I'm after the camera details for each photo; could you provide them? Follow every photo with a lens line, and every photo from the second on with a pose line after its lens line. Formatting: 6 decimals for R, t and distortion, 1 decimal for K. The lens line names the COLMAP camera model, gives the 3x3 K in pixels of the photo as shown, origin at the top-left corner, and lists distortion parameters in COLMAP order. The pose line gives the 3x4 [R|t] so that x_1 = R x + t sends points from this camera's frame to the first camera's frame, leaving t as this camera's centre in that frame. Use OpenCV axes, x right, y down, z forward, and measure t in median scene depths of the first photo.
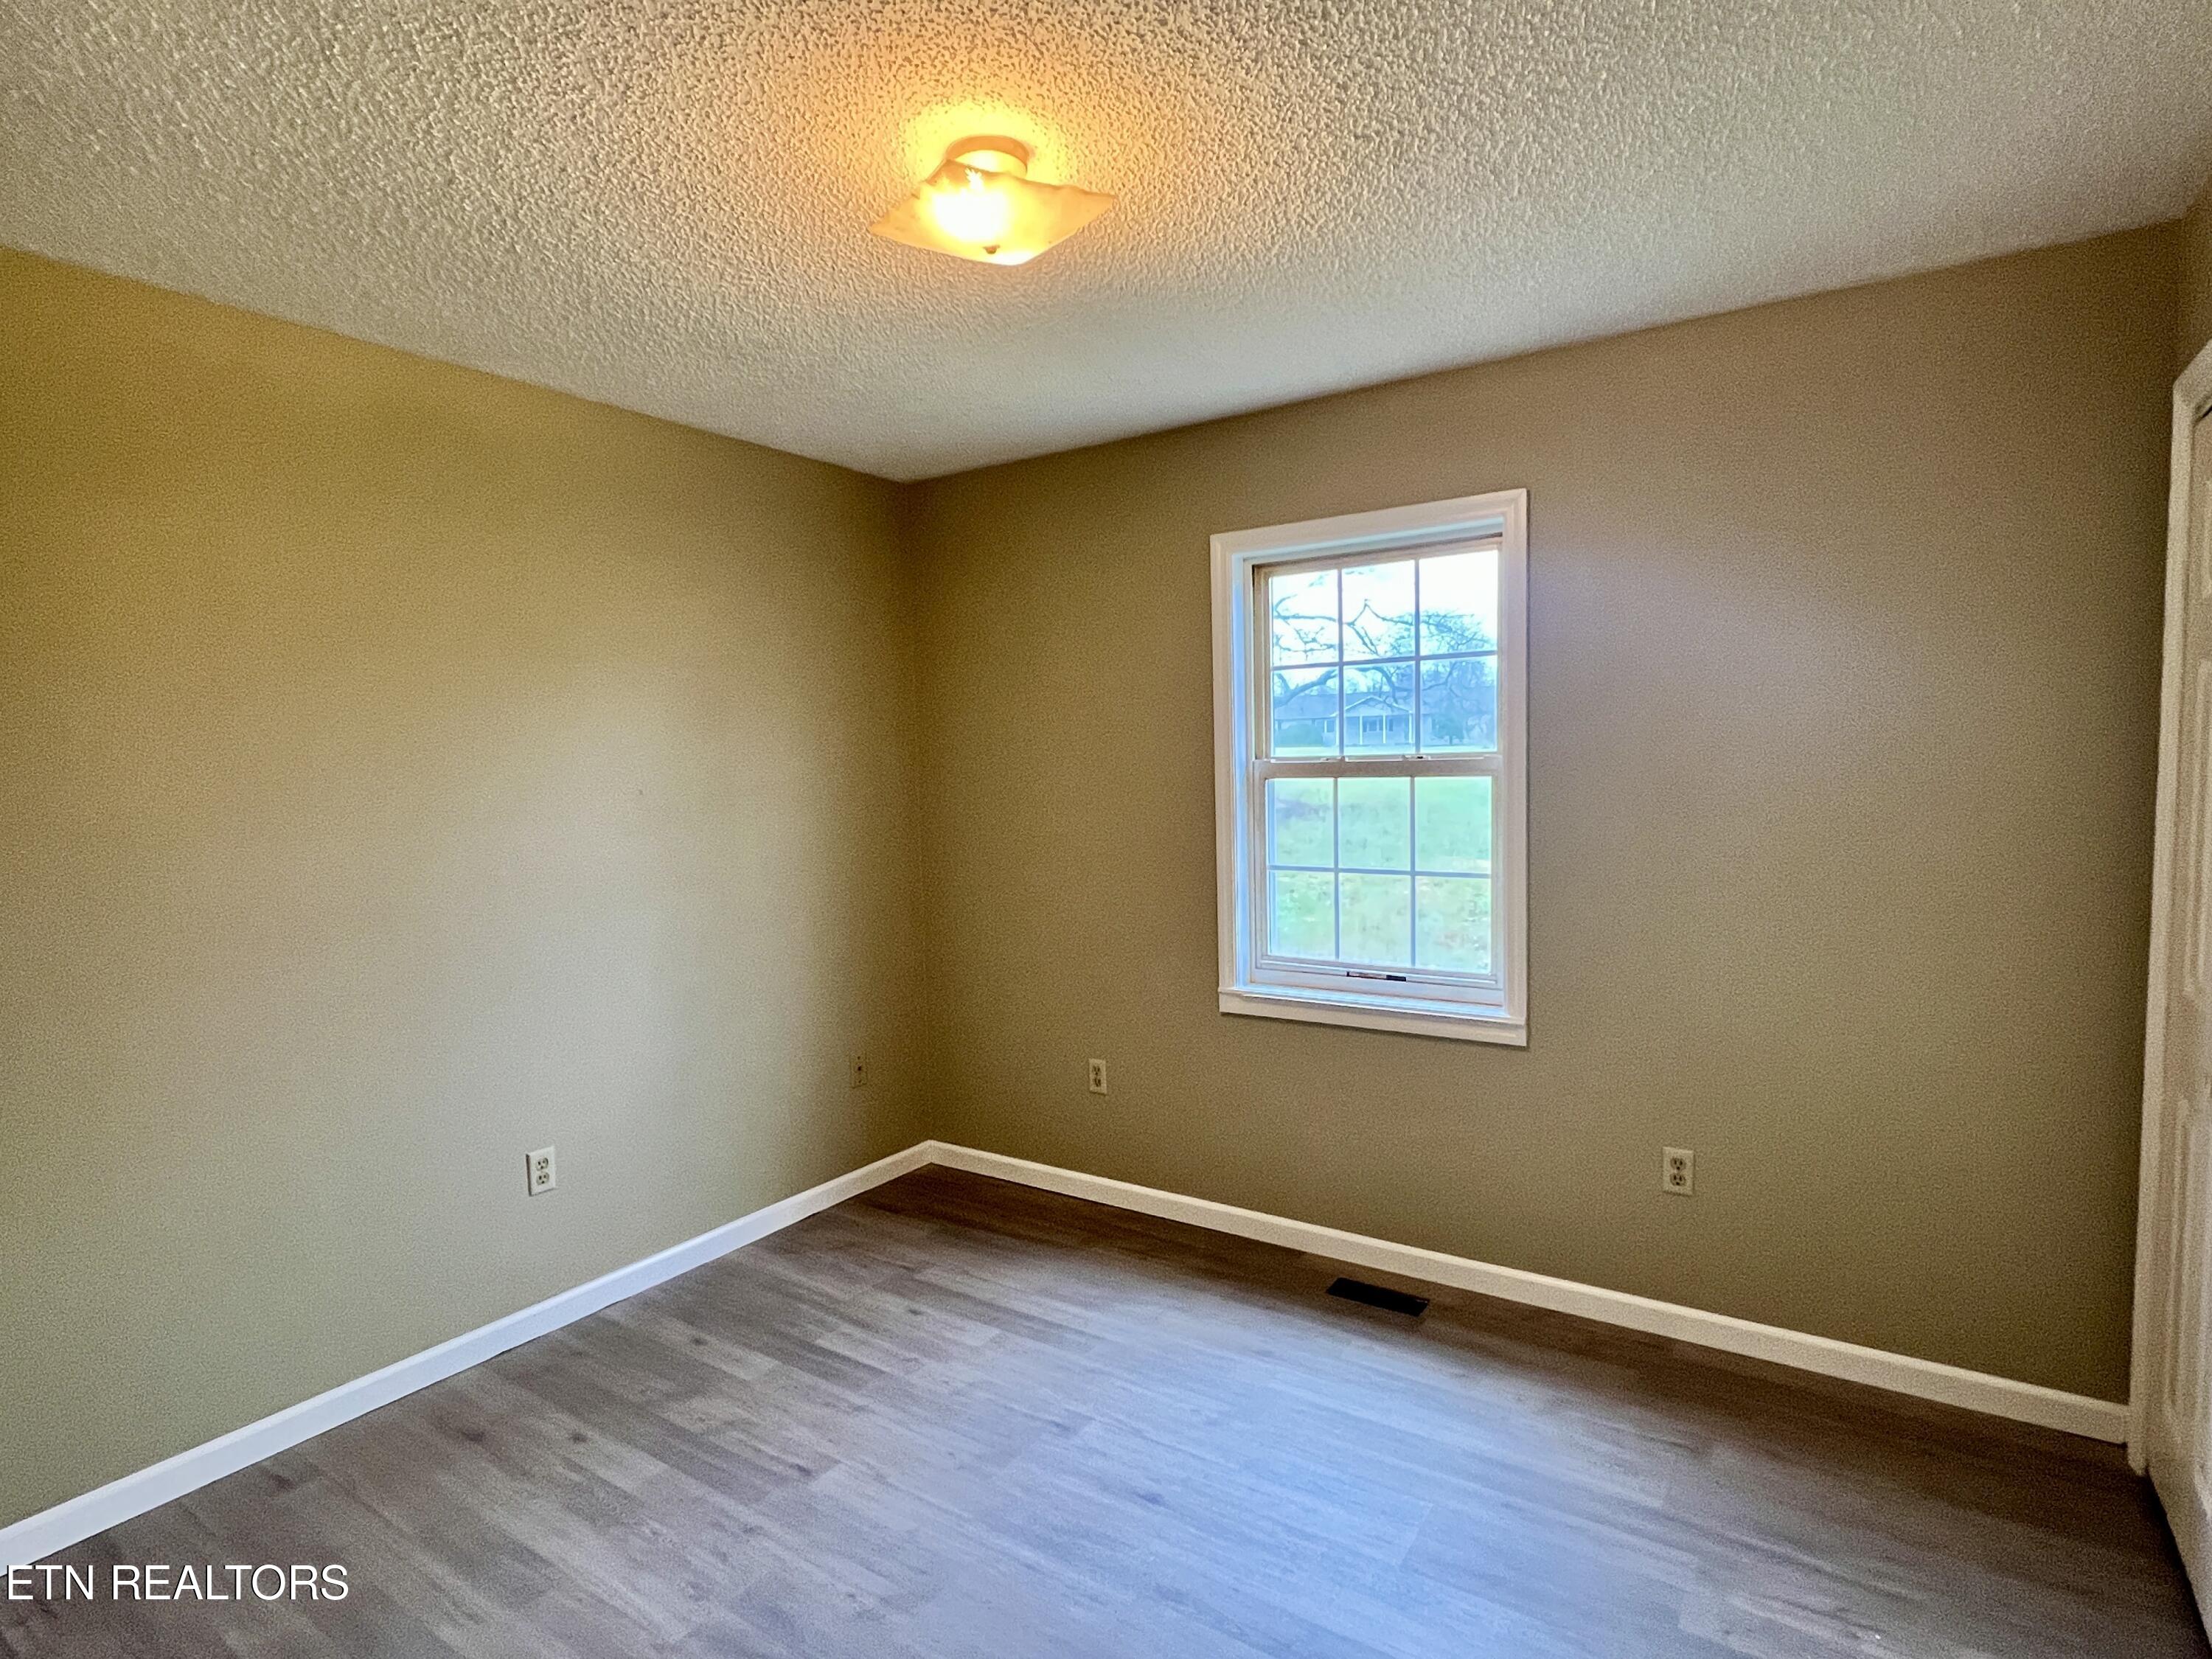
lens RADIAL K [[1142.6, 0, 1105.7], [0, 1142.6, 837.6], [0, 0, 1]] dist [-0.000633, 0.000109]
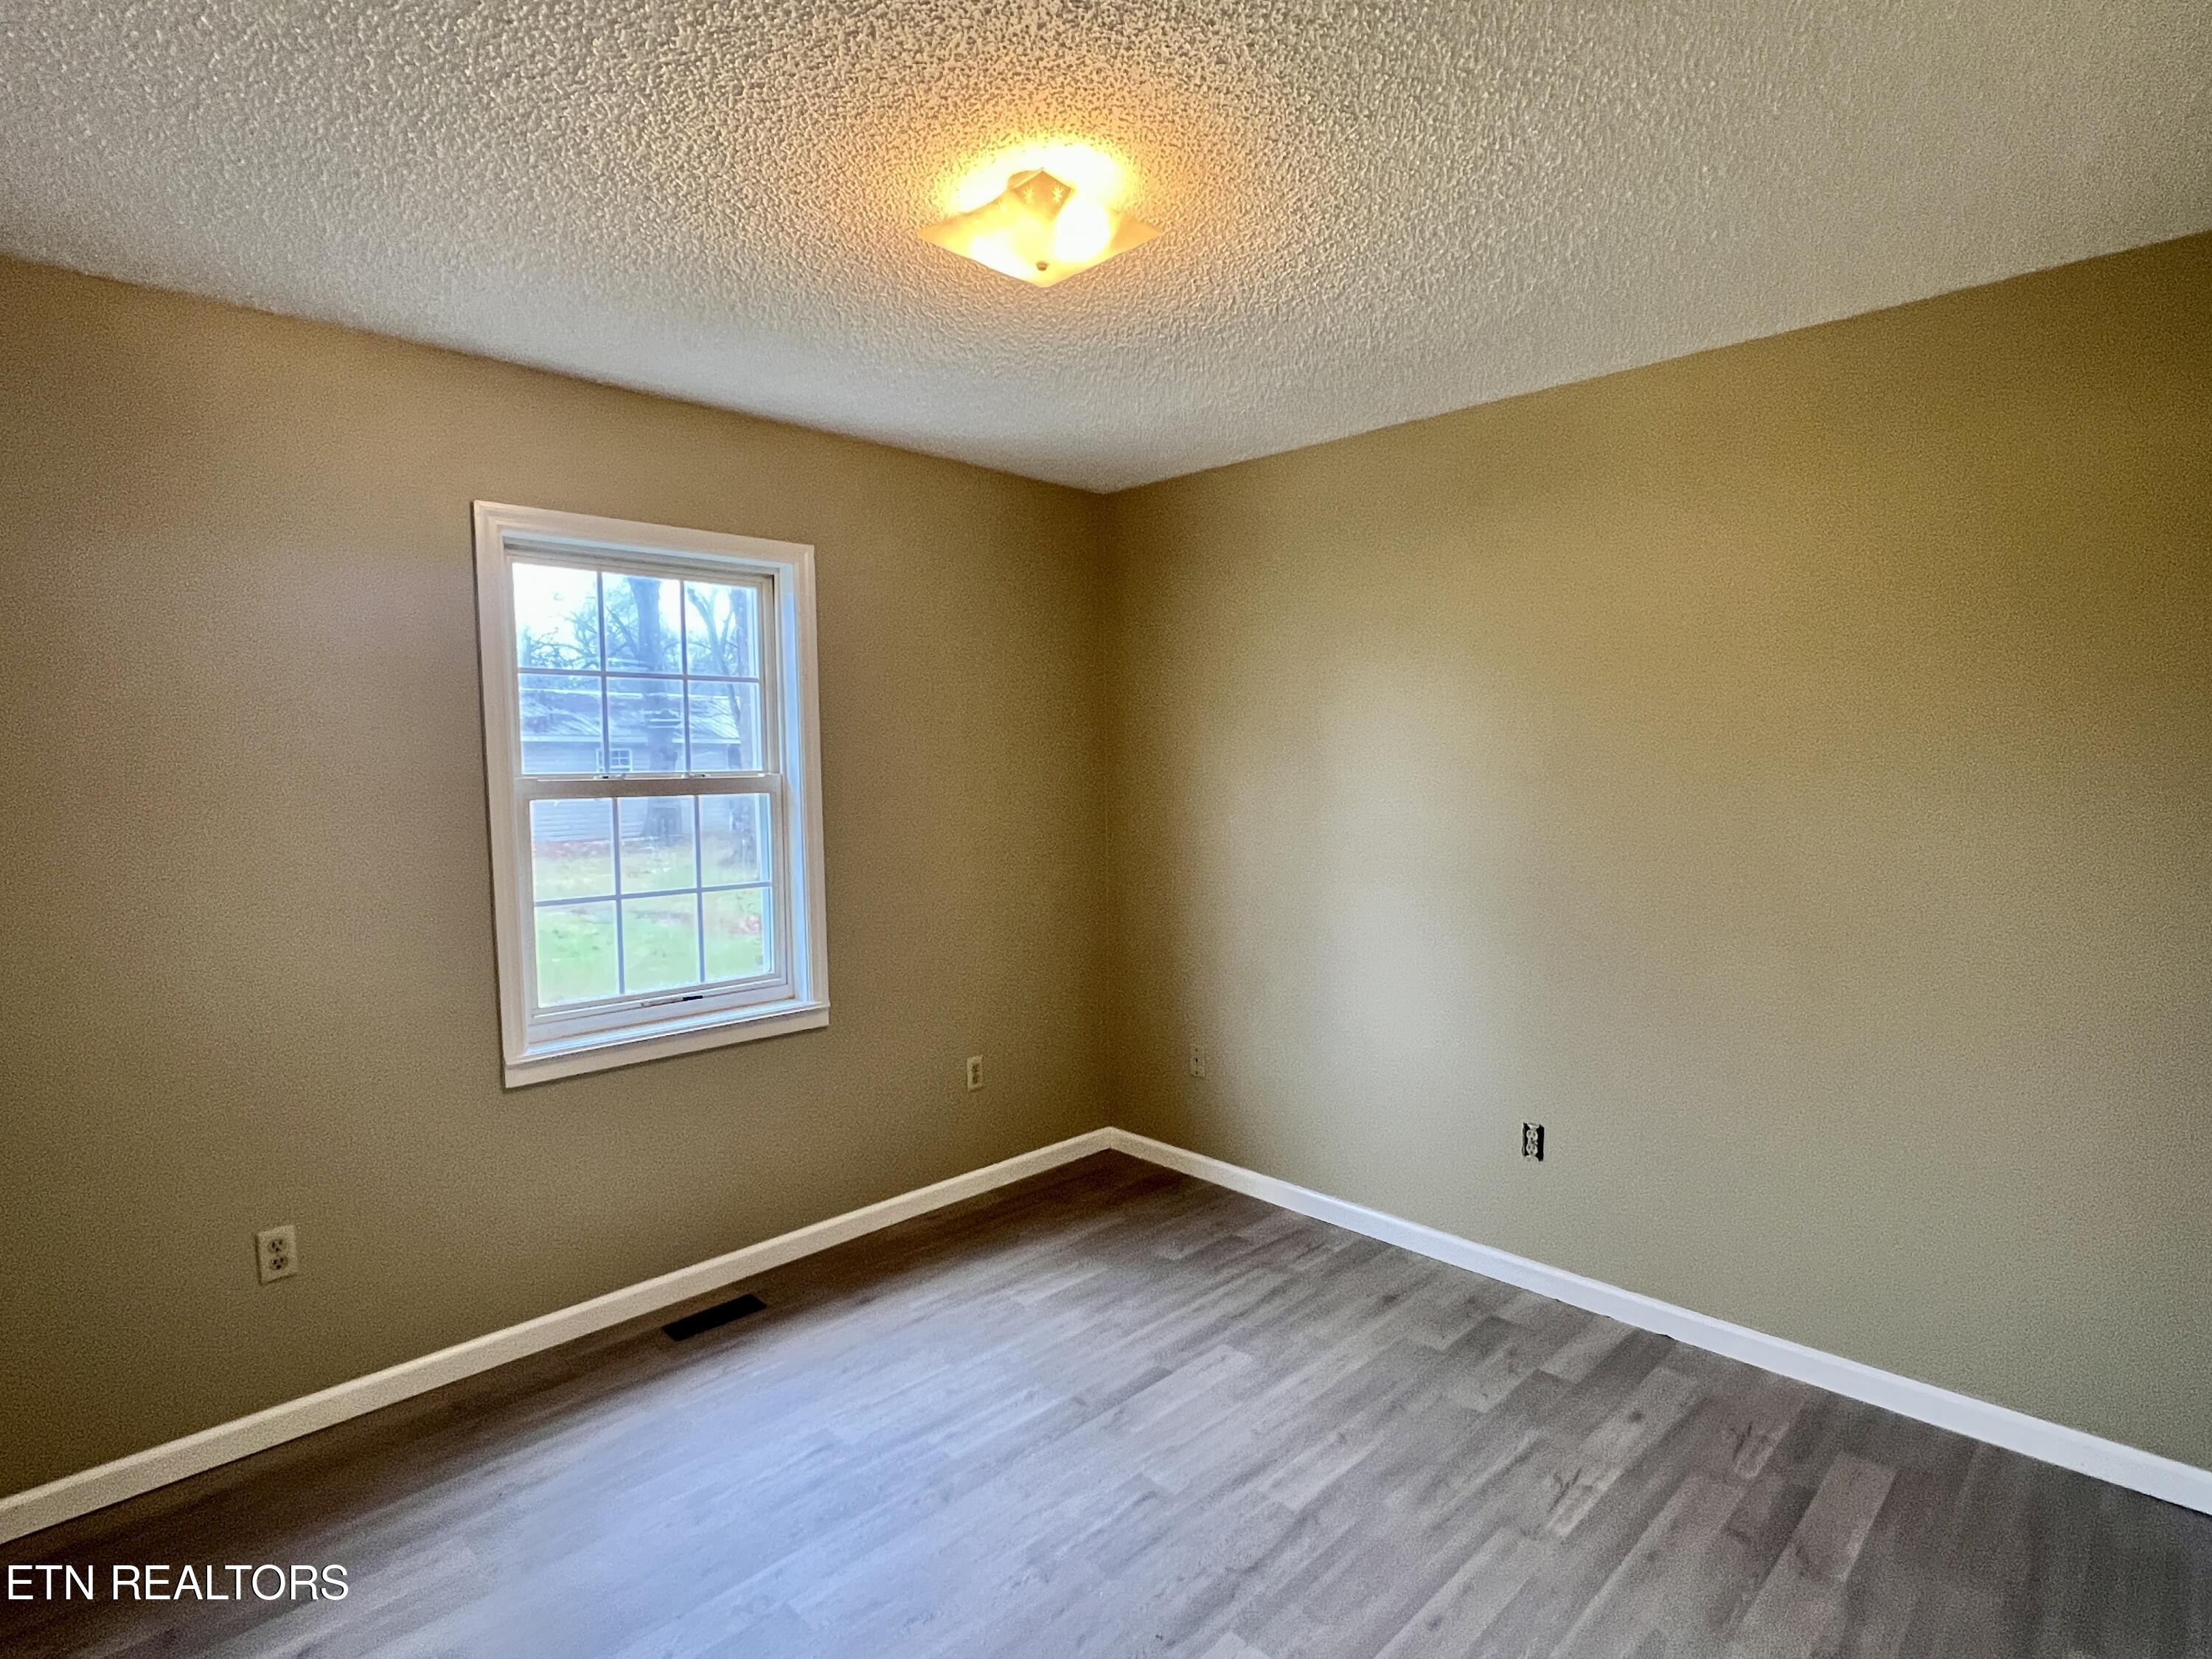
lens RADIAL K [[1142.6, 0, 1105.7], [0, 1142.6, 837.6], [0, 0, 1]] dist [-0.000633, 0.000109]
pose [[0.200087, -0.045501, 0.978721, -0.678965], [0.084555, 0.995996, 0.029018, -0.015036], [-0.976123, 0.076949, 0.203133, 0.456824]]
